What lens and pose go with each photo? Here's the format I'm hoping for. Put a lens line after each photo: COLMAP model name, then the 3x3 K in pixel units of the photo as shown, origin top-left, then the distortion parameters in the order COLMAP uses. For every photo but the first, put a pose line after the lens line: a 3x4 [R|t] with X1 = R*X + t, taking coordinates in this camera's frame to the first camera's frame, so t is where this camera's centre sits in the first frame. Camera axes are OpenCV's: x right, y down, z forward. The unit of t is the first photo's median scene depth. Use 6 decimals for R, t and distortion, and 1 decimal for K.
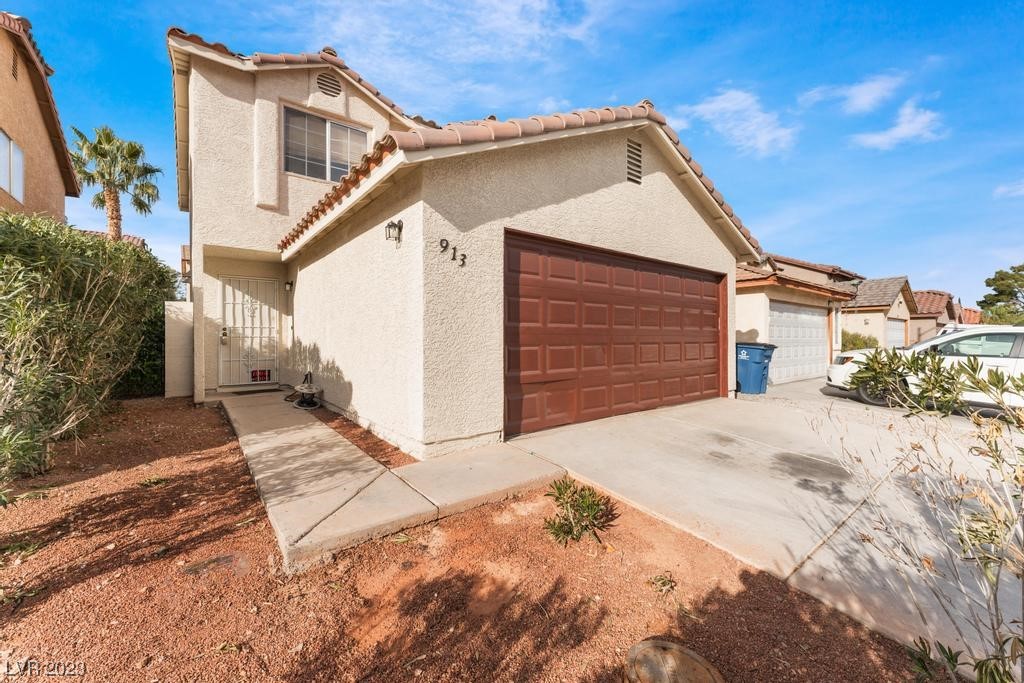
lens RADIAL K [[418.8, 0, 512.0], [0, 418.8, 341.5], [0, 0, 1]] dist [0.001933, 0.000533]
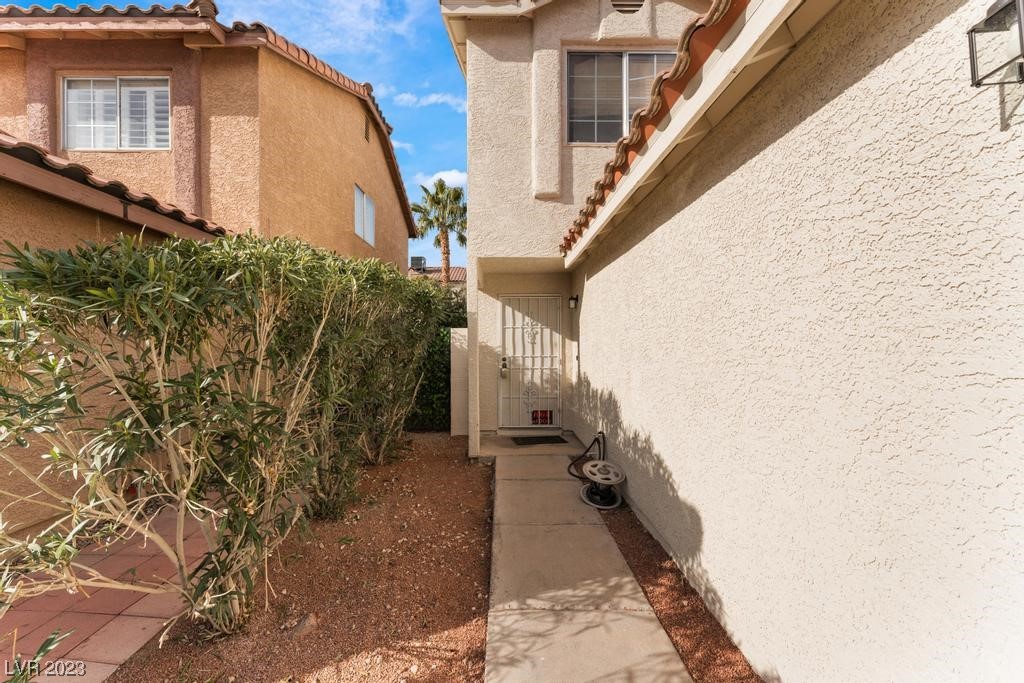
lens RADIAL K [[418.8, 0, 512.0], [0, 418.8, 341.5], [0, 0, 1]] dist [0.001933, 0.000533]
pose [[0.805888, -0.007527, -0.592021, -0.189472], [-0.000357, 0.999913, -0.013198, -0.055195], [0.592068, 0.010848, 0.805815, 0.352769]]
